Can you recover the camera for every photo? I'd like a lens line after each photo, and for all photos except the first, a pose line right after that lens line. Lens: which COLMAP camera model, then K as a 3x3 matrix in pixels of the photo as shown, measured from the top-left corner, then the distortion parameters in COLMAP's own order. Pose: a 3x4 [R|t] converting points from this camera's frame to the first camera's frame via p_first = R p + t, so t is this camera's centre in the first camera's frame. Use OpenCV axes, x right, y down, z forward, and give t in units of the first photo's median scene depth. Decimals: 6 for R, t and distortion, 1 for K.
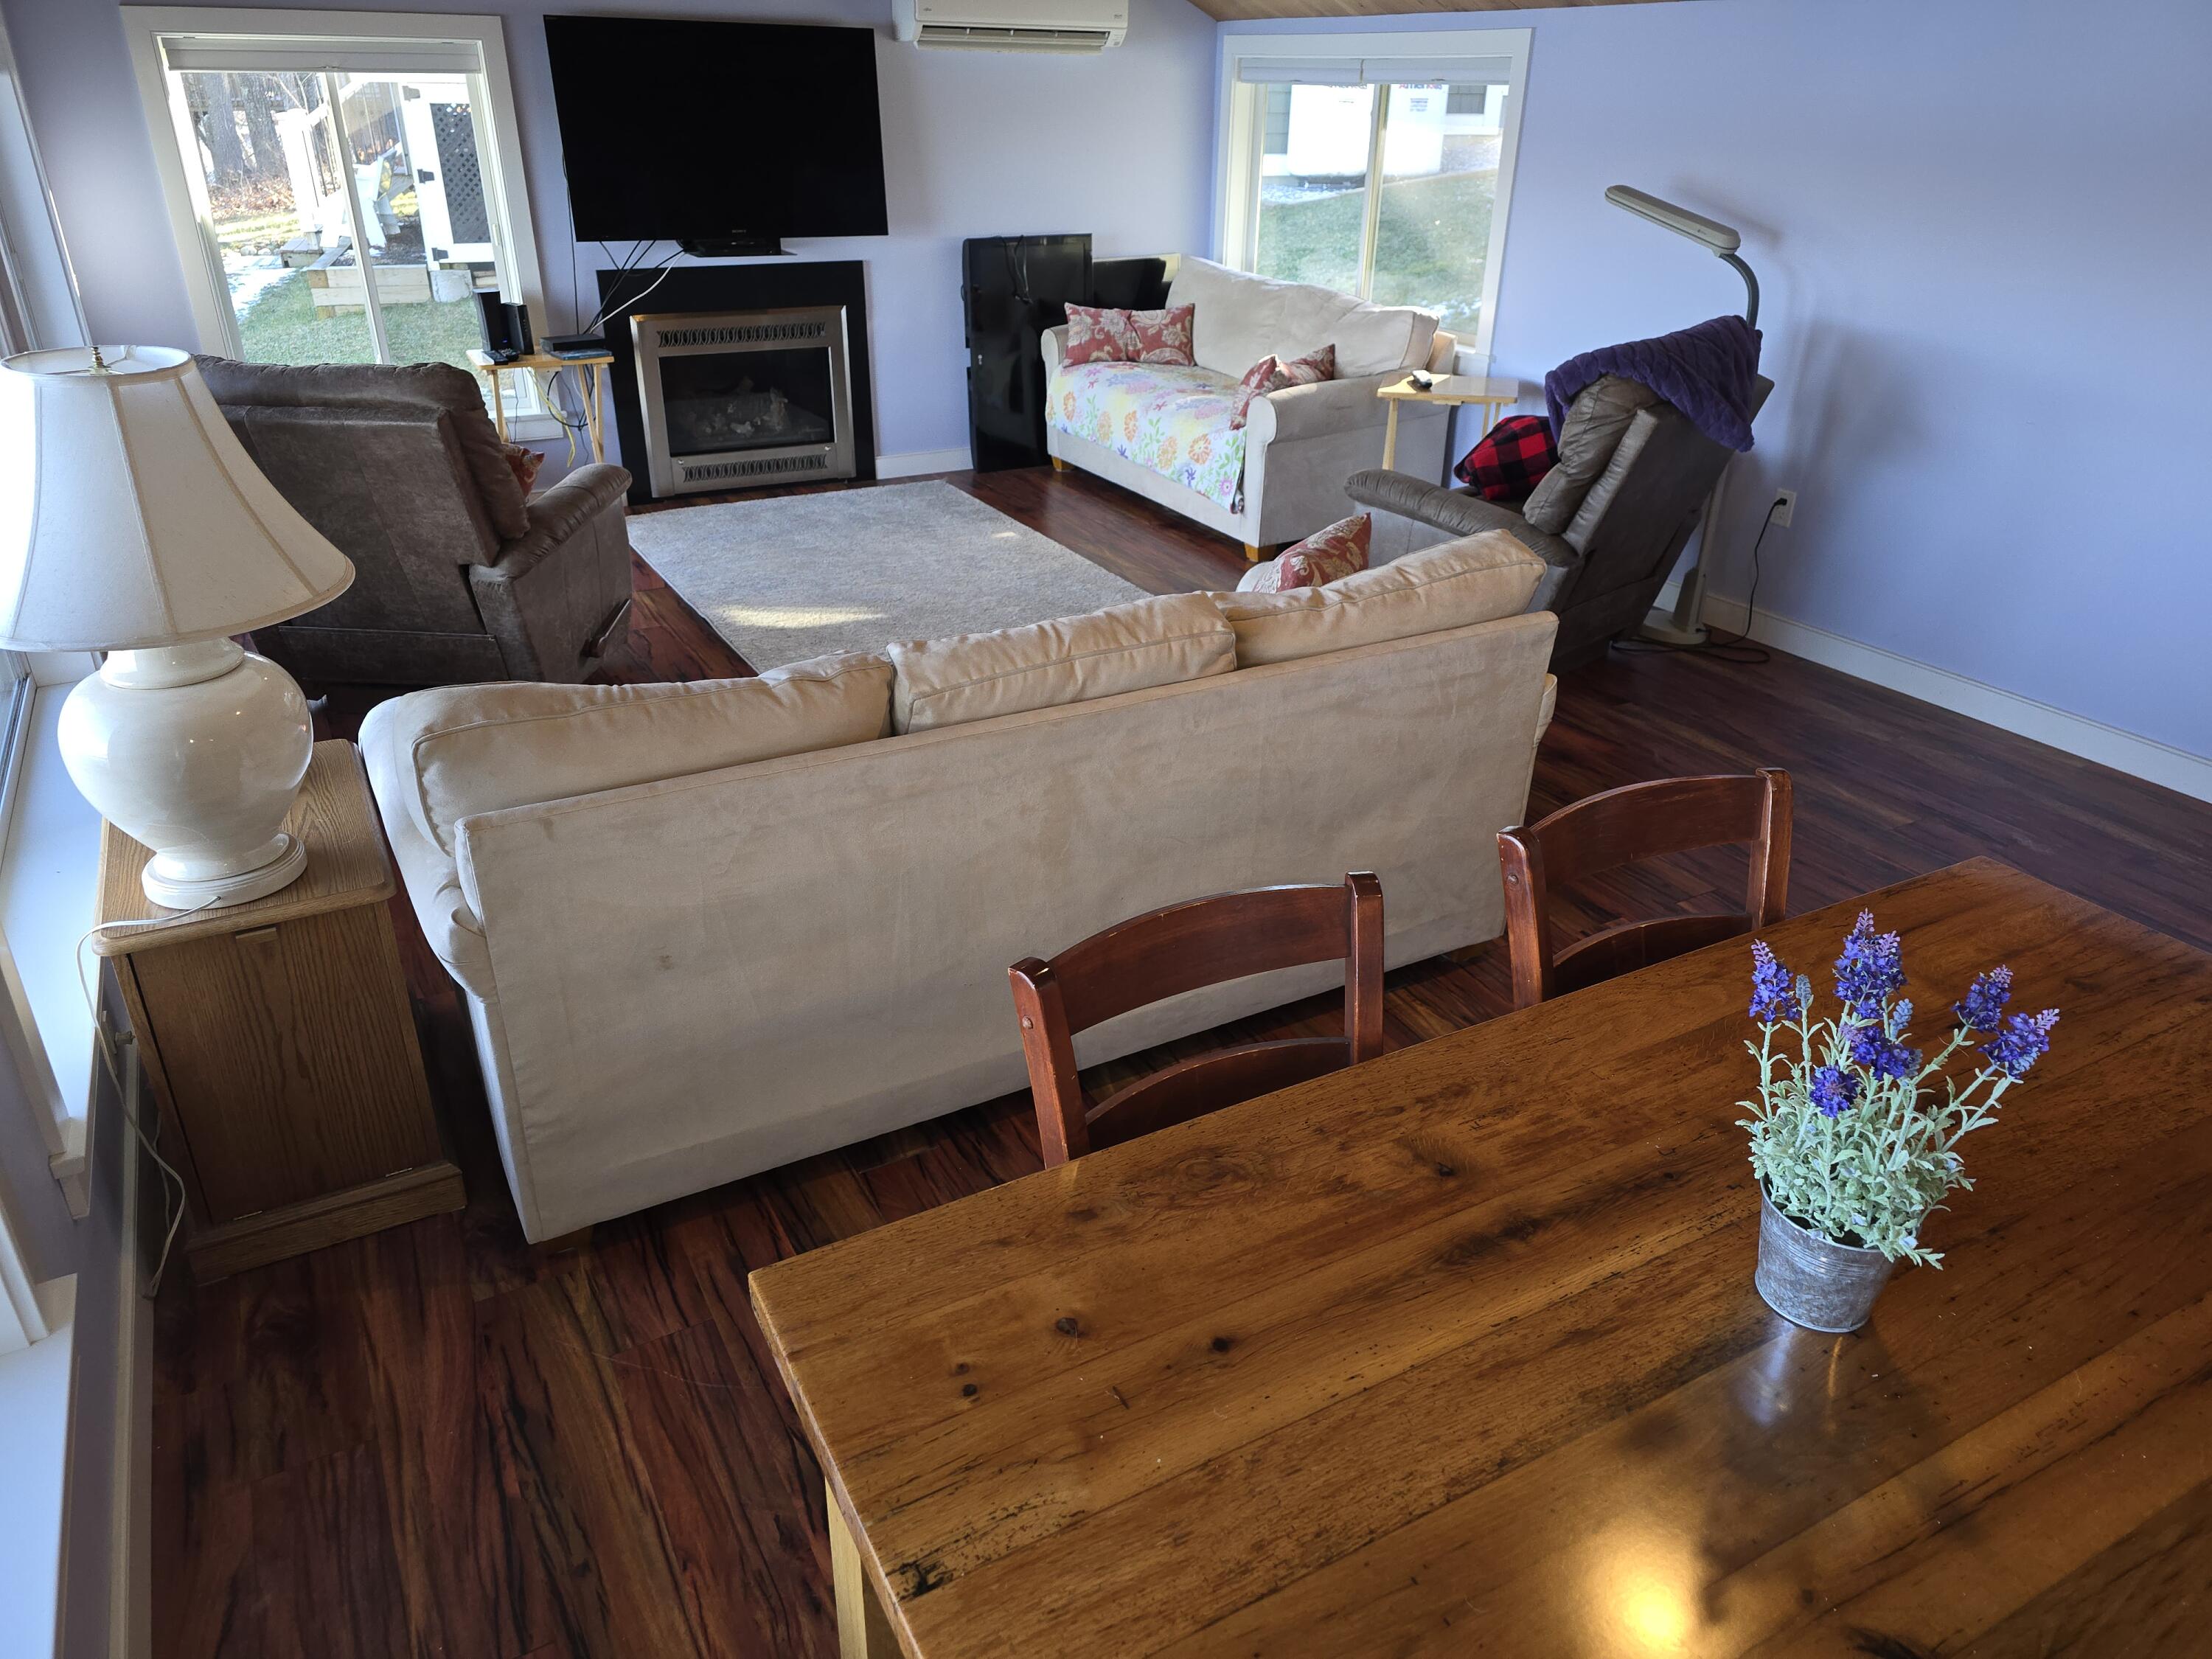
lens RADIAL K [[1472.9, 0, 1102.9], [0, 1472.9, 829.7], [0, 0, 1]] dist [0.063309, -0.055364]
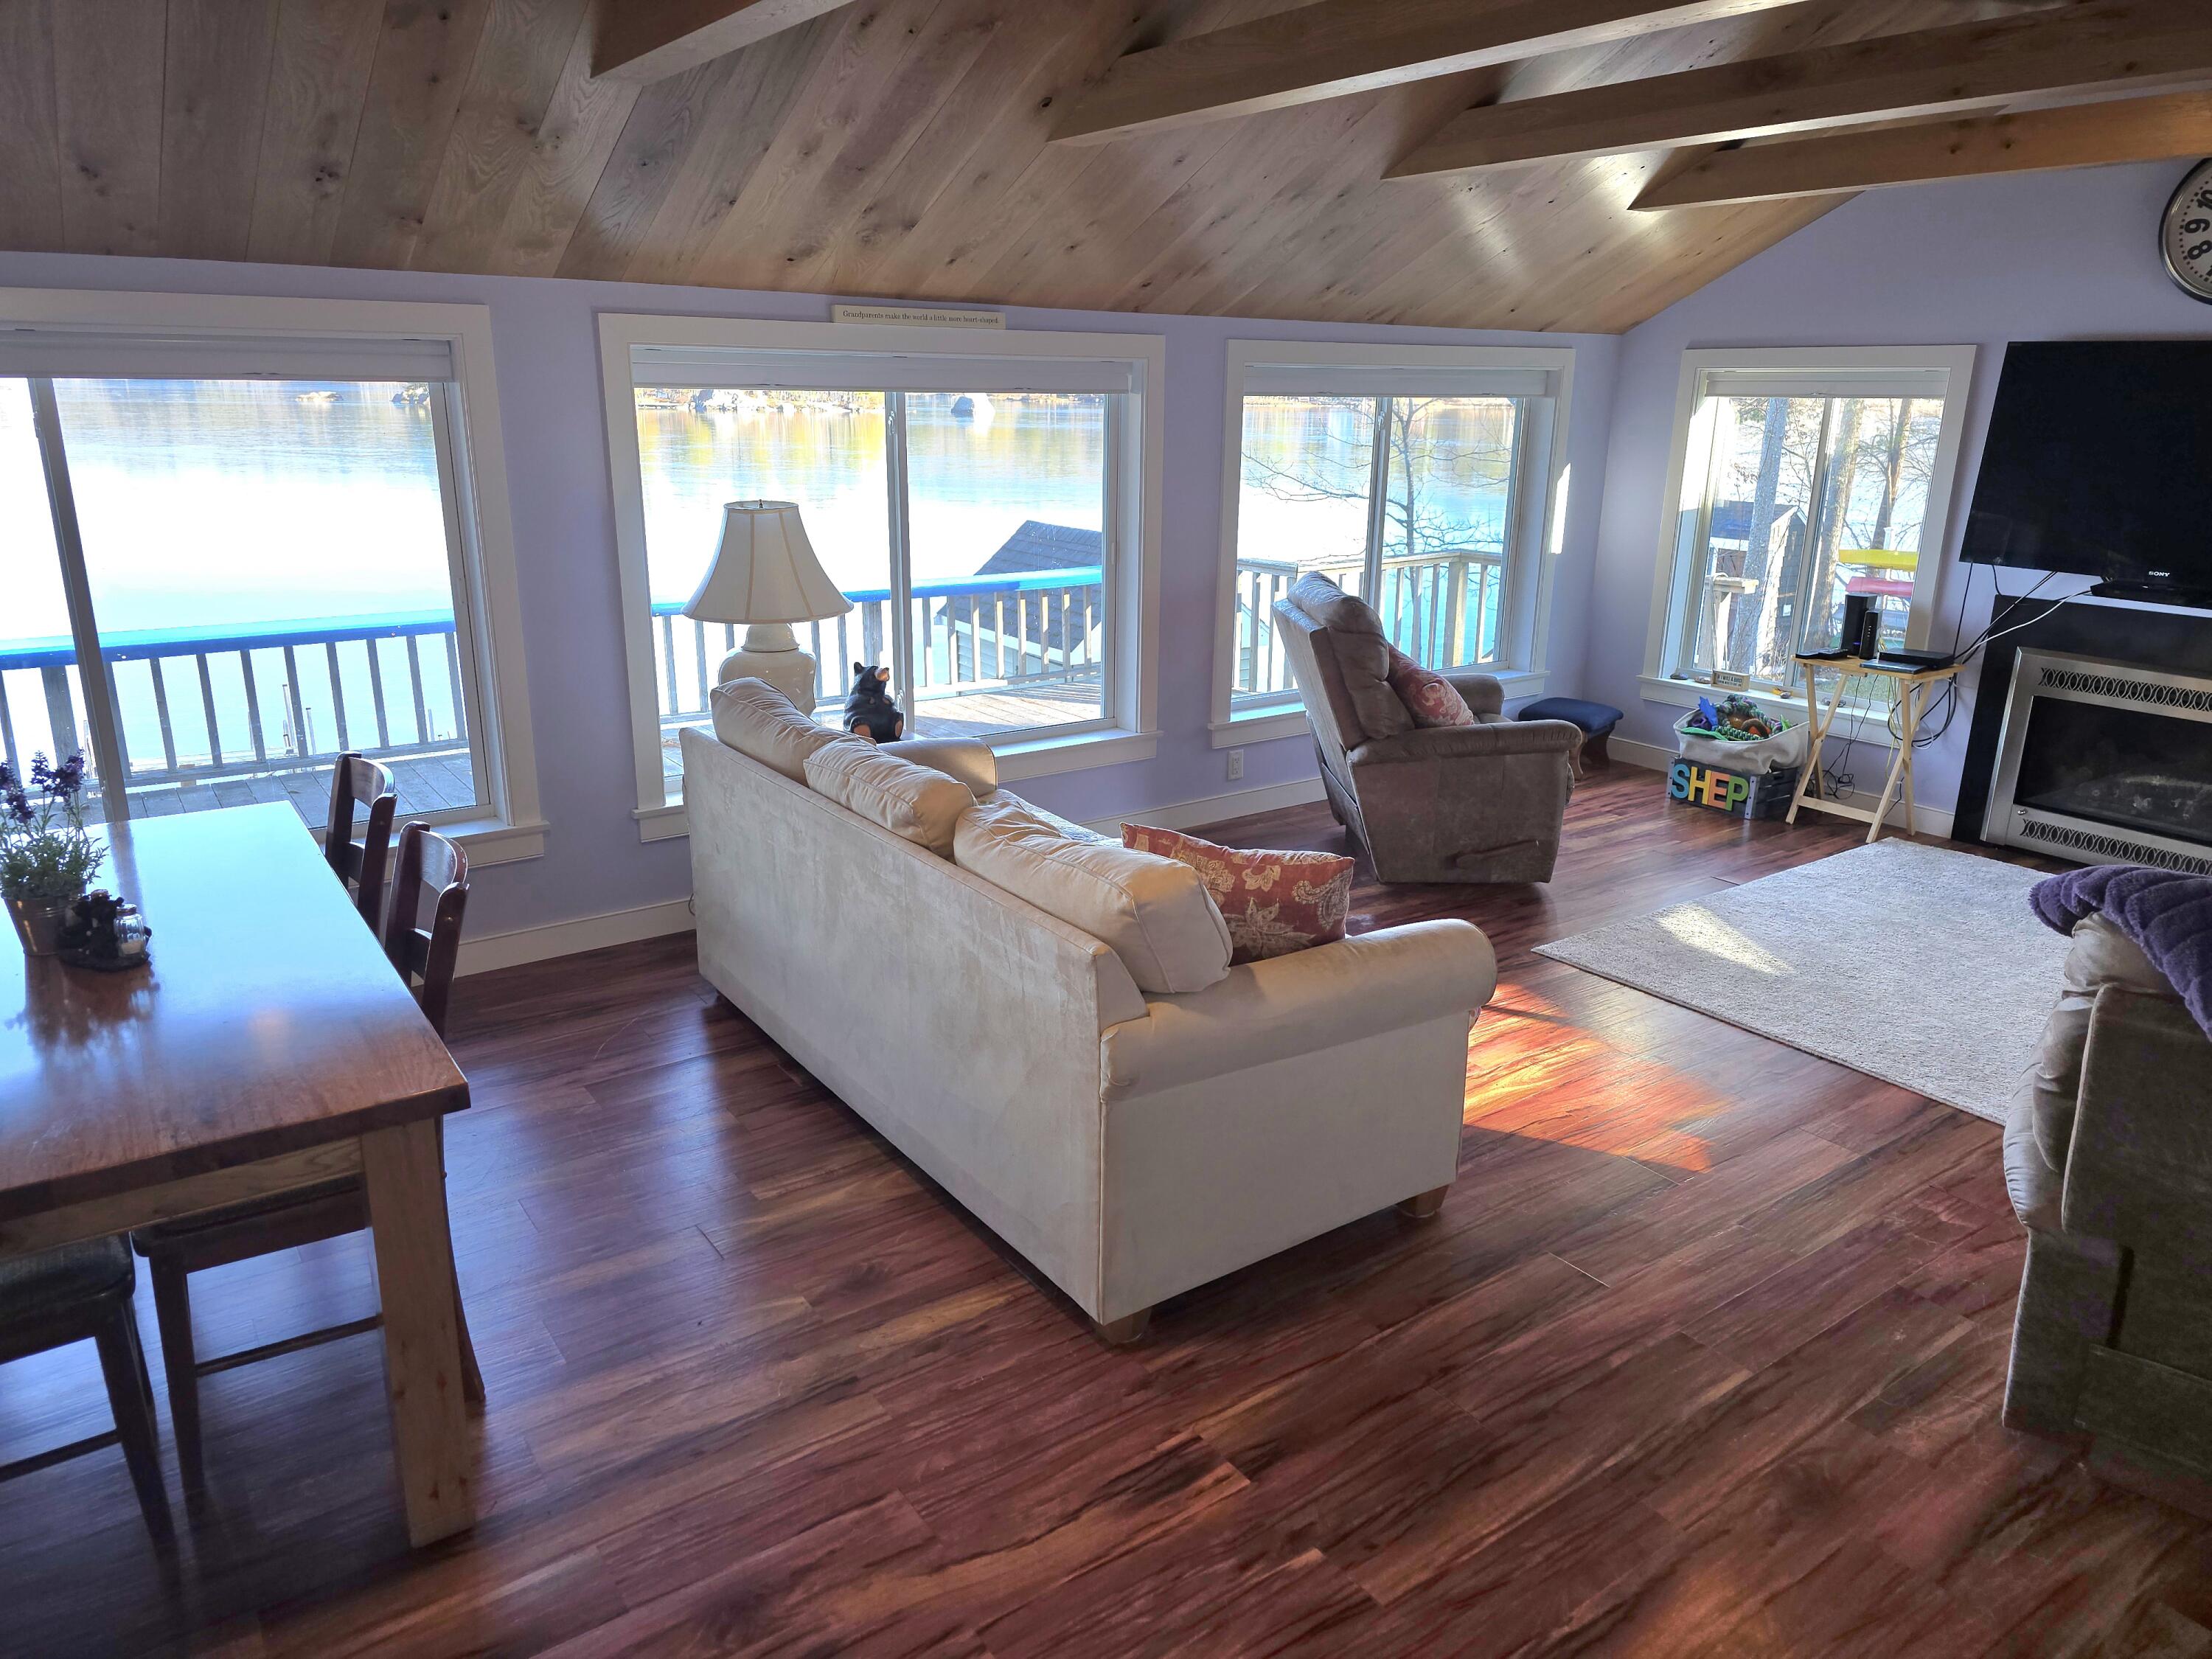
lens RADIAL K [[1472.9, 0, 1099.5], [0, 1472.9, 814.1], [0, 0, 1]] dist [0.063309, -0.055364]
pose [[0.111135, 0.266827, -0.957315, 0.774517], [-0.457683, 0.868791, 0.189021, -0.263607], [0.882142, 0.417140, 0.218676, 0.538223]]
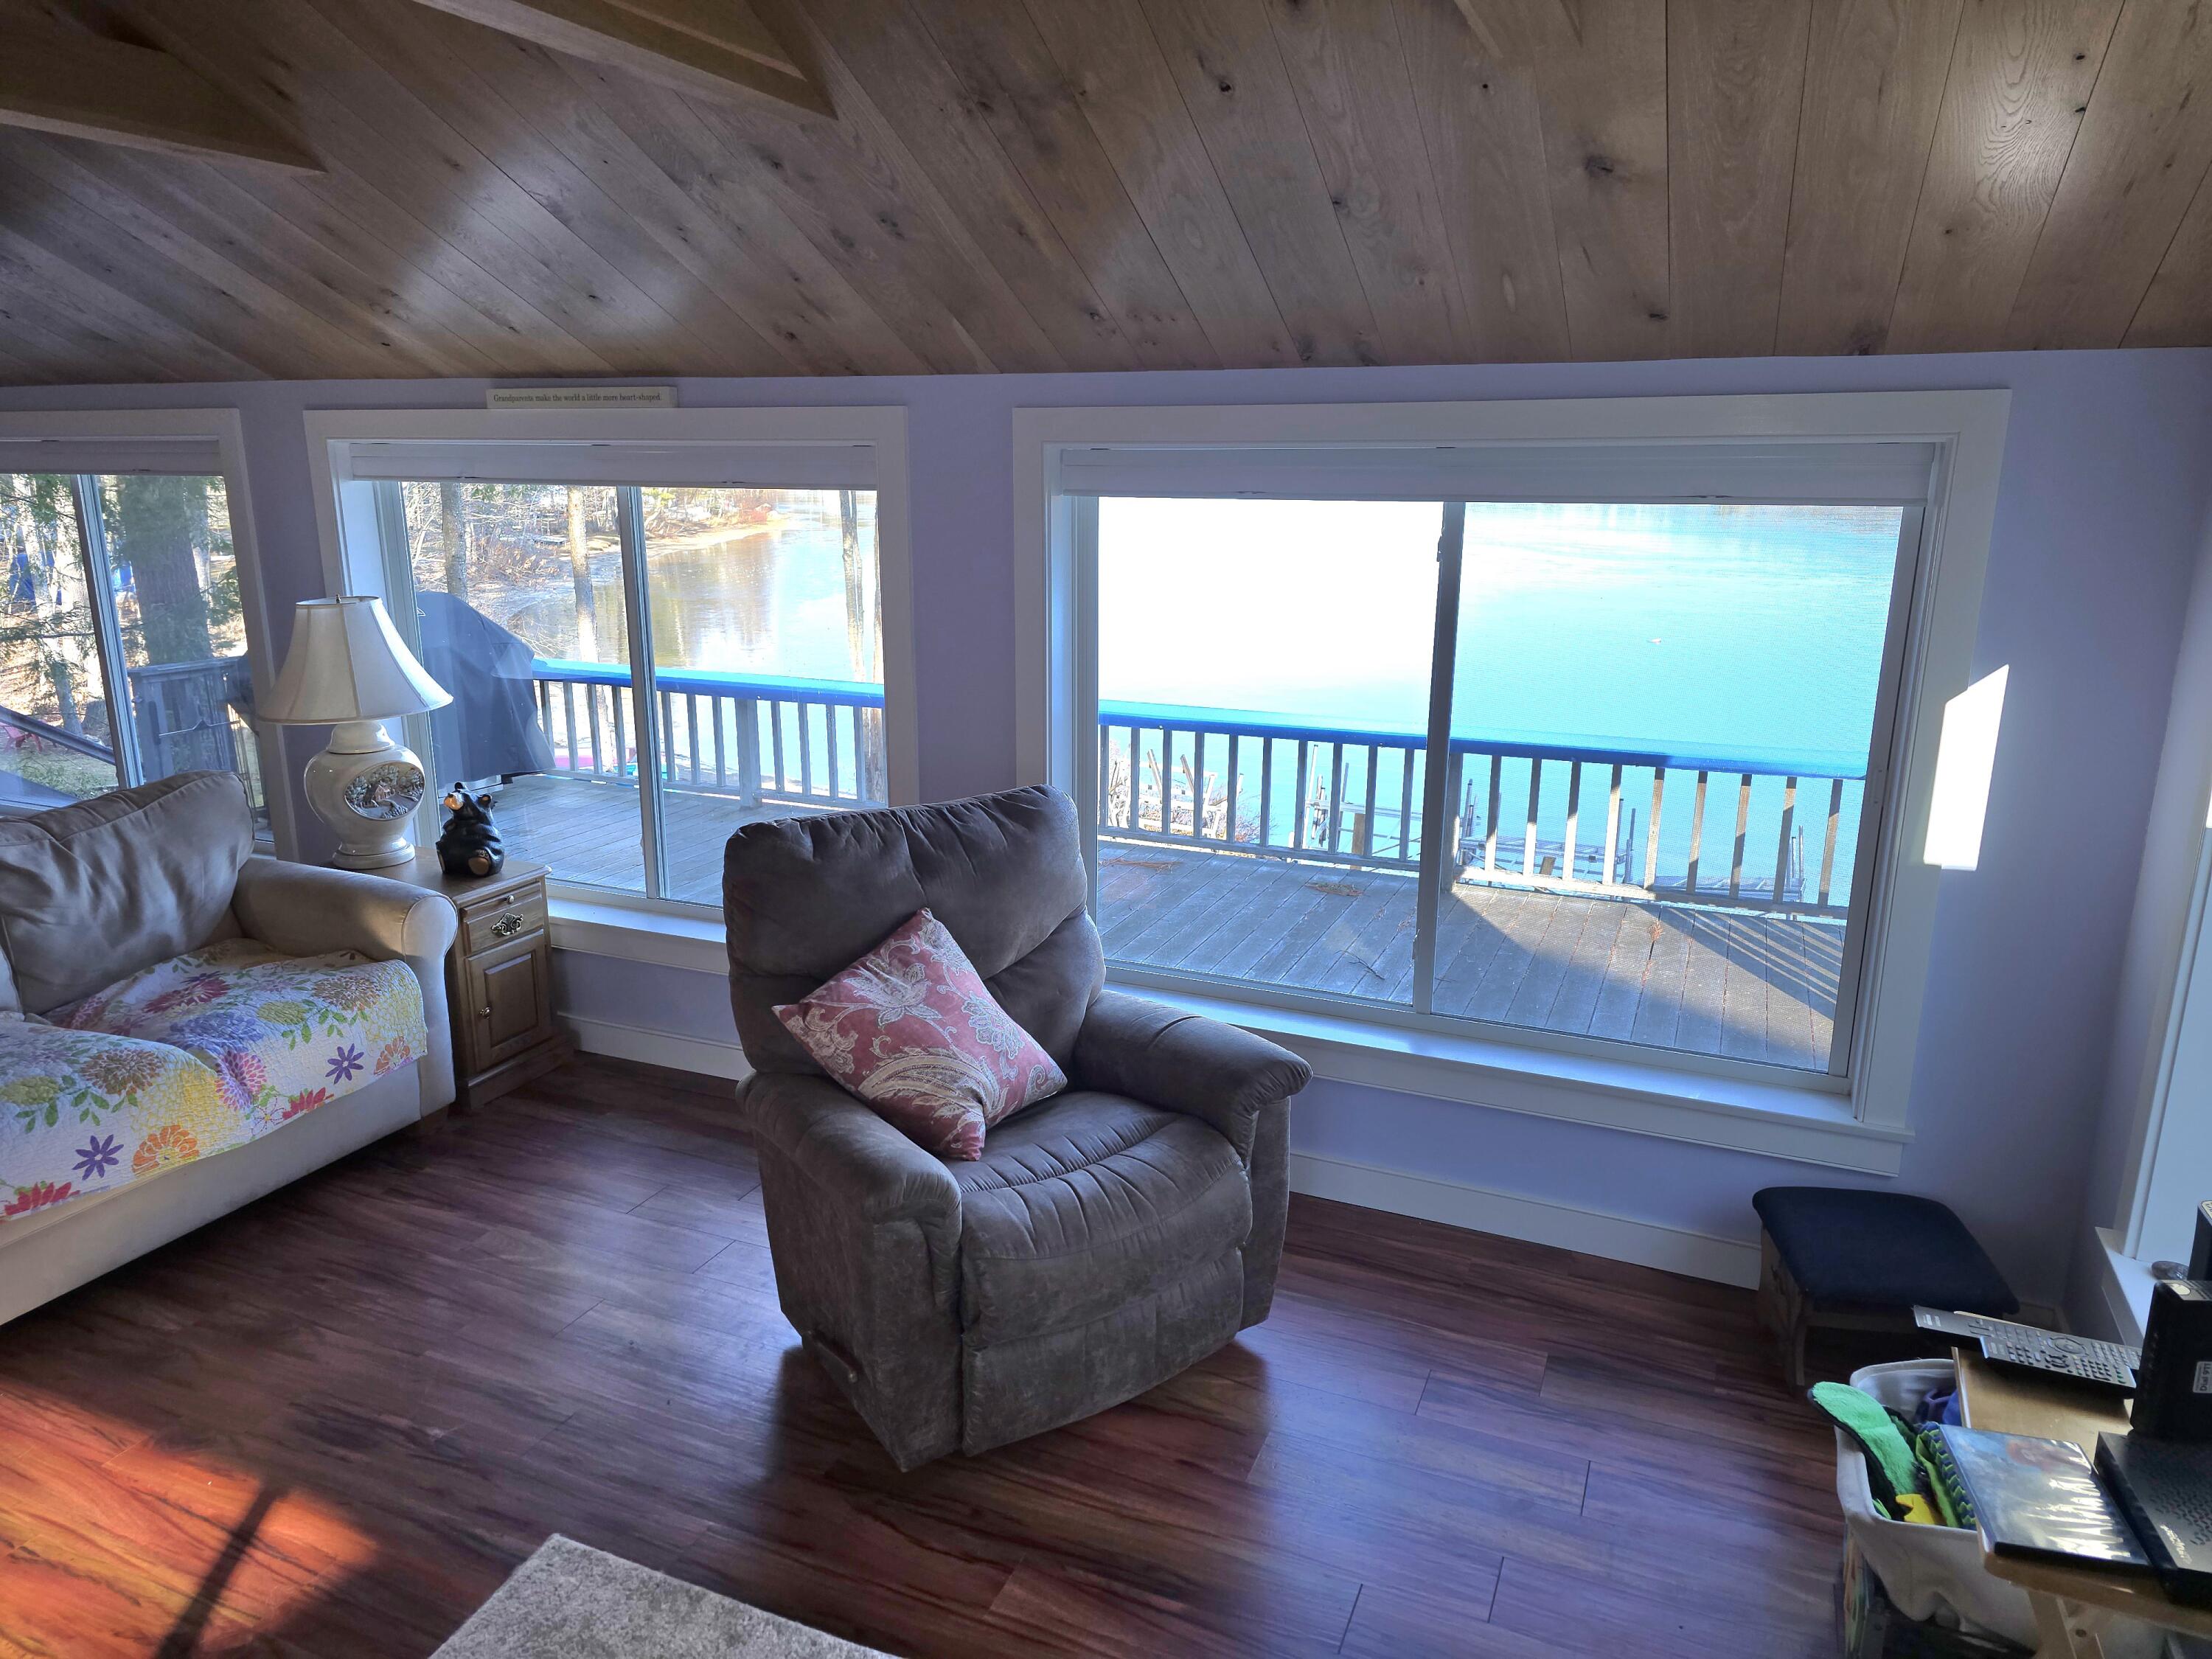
lens RADIAL K [[1472.9, 0, 1085.2], [0, 1472.9, 828.2], [0, 0, 1]] dist [0.063309, -0.055364]
pose [[-0.793139, 0.123013, -0.596488, -0.097401], [-0.289820, 0.785160, 0.547292, -0.720300], [0.535662, 0.606953, -0.587090, 1.416181]]
